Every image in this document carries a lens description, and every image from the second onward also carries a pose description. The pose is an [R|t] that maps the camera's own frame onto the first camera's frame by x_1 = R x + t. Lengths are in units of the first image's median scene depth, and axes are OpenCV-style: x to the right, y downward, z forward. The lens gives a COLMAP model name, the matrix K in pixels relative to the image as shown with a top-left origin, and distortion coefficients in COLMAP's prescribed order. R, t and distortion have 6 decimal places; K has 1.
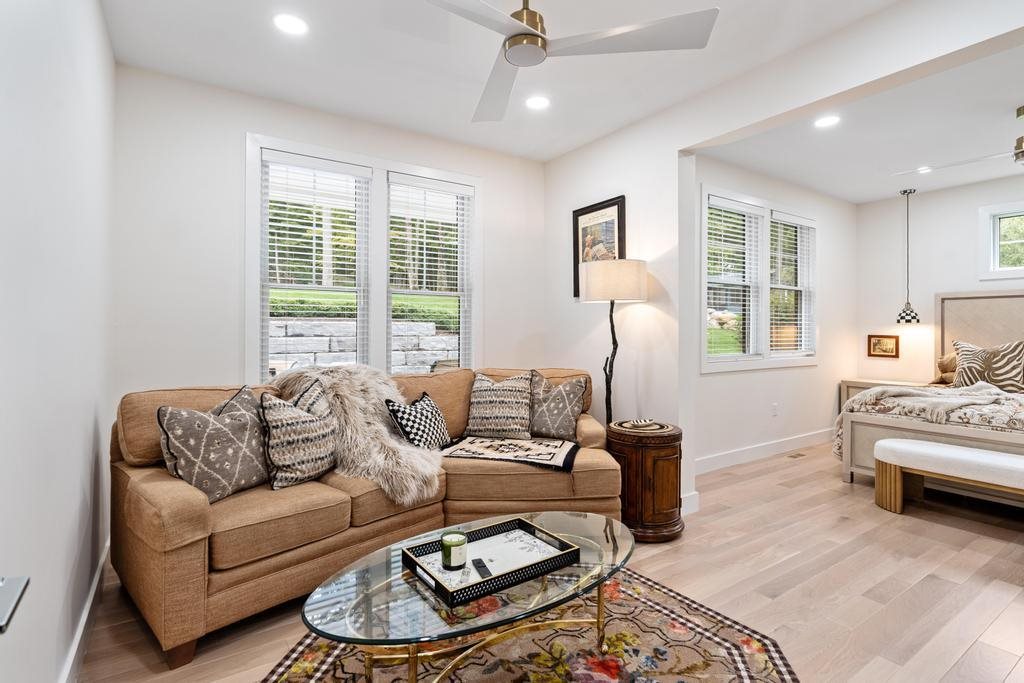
lens RADIAL K [[498.8, 0, 506.4], [0, 498.8, 322.1], [0, 0, 1]] dist [-0.001272, -0.000365]
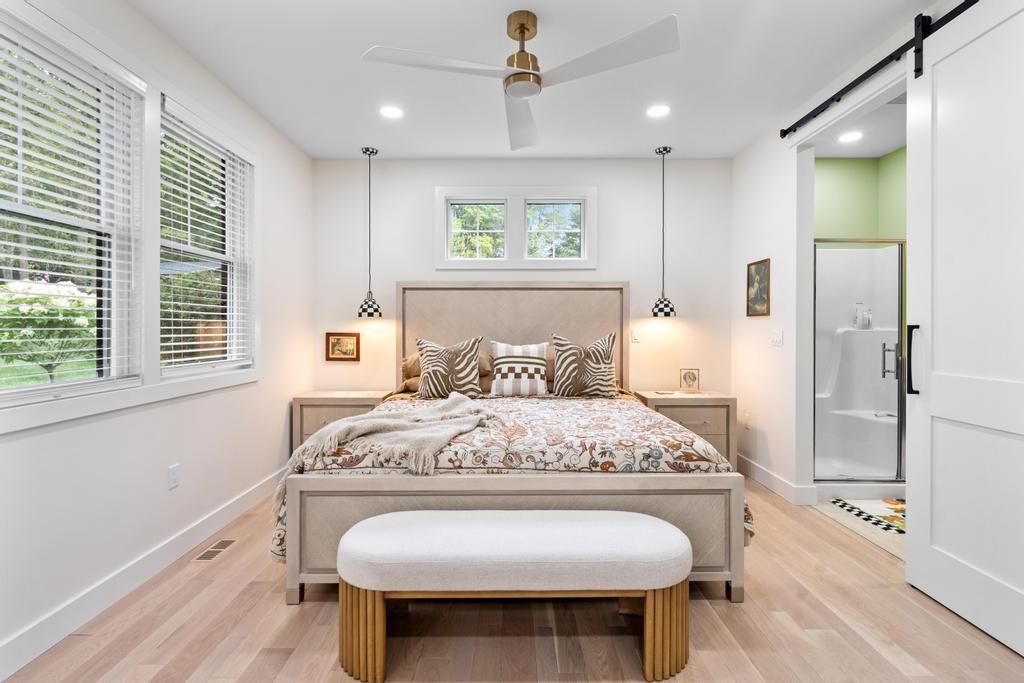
lens RADIAL K [[498.8, 0, 512.8], [0, 498.8, 335.1], [0, 0, 1]] dist [-0.001272, -0.000365]
pose [[0.552043, -0.016538, 0.833651, 0.303372], [-0.007630, 0.999661, 0.024884, 0.009683], [-0.833780, -0.020098, 0.551730, 0.418364]]
